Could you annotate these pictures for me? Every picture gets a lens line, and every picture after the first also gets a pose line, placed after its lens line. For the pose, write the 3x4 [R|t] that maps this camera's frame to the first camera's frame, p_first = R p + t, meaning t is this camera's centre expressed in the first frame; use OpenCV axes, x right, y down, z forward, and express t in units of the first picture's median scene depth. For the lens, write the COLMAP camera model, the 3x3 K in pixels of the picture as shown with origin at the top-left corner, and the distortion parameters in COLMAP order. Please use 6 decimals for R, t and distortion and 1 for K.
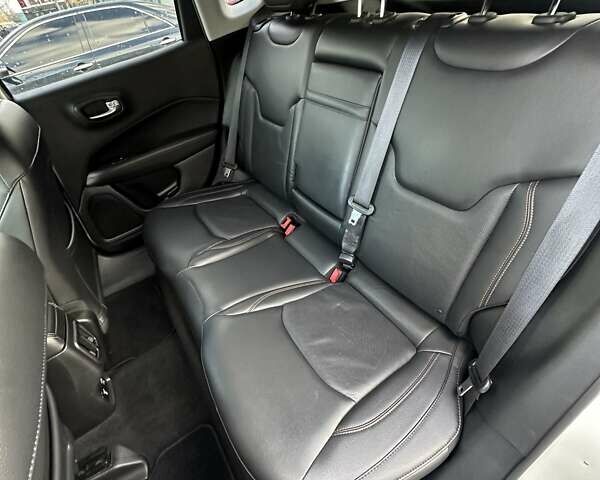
lens RADIAL K [[315.2, 0, 299.8], [0, 315.2, 252.9], [0, 0, 1]] dist [0.000069, 0.000520]
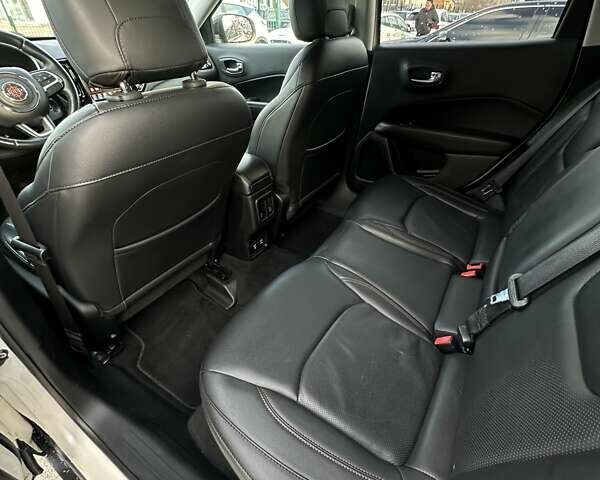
lens RADIAL K [[315.2, 0, 299.8], [0, 315.2, 252.9], [0, 0, 1]] dist [0.000069, 0.000520]
pose [[0.394459, 0.661220, -0.638115, 0.304658], [-0.656863, 0.688508, 0.307389, -0.080717], [0.642599, 0.297901, 0.705919, 0.124996]]
